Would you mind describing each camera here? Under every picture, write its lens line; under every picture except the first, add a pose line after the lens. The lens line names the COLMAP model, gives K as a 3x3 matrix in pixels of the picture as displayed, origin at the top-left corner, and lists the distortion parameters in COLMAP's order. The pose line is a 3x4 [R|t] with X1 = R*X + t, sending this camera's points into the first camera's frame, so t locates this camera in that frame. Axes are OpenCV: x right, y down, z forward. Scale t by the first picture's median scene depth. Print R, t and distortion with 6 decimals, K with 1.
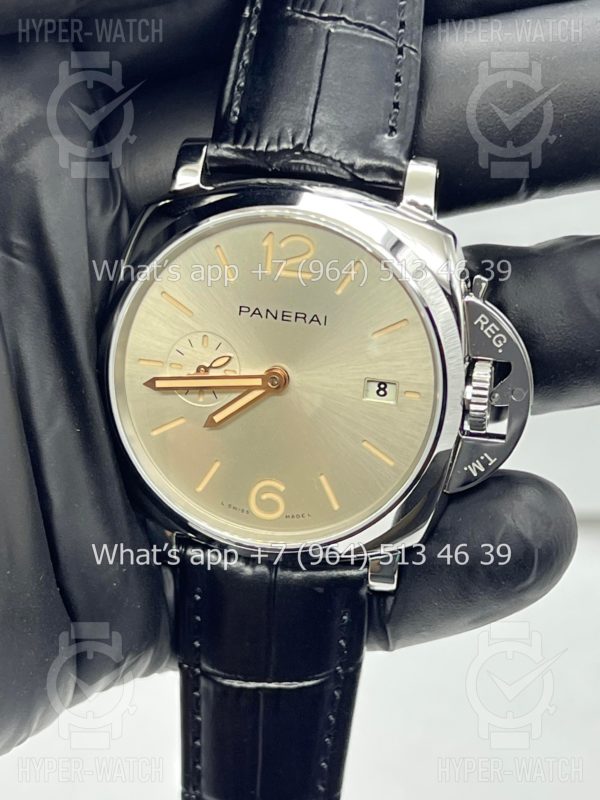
lens RADIAL K [[1869.0, 0, 299.9], [0, 1869.0, 385.8], [0, 0, 1]] dist [0.183552, -0.158392]
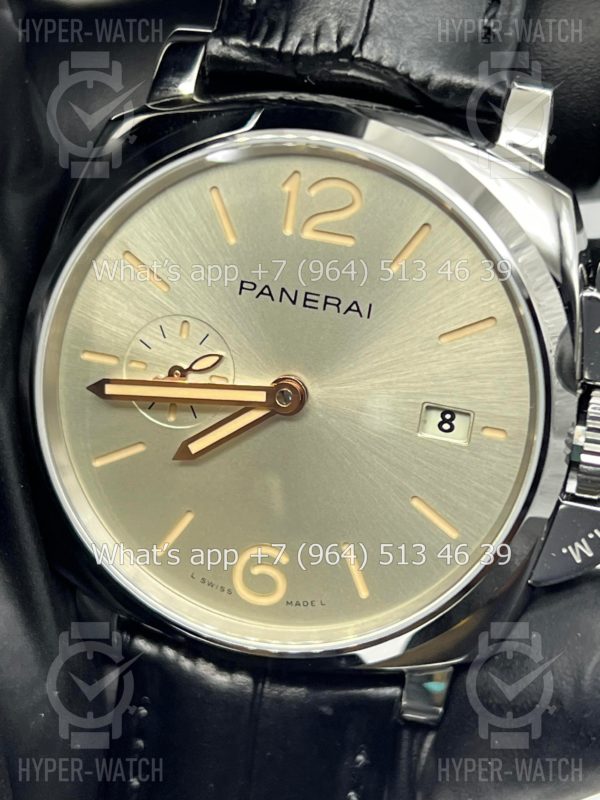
lens RADIAL K [[1869.0, 0, 299.9], [0, 1869.0, 385.8], [0, 0, 1]] dist [0.183552, -0.158392]
pose [[0.997139, 0.071741, 0.023801, -0.024424], [-0.071139, 0.997147, -0.025251, 0.009646], [-0.025545, 0.023486, 0.999398, 0.338329]]
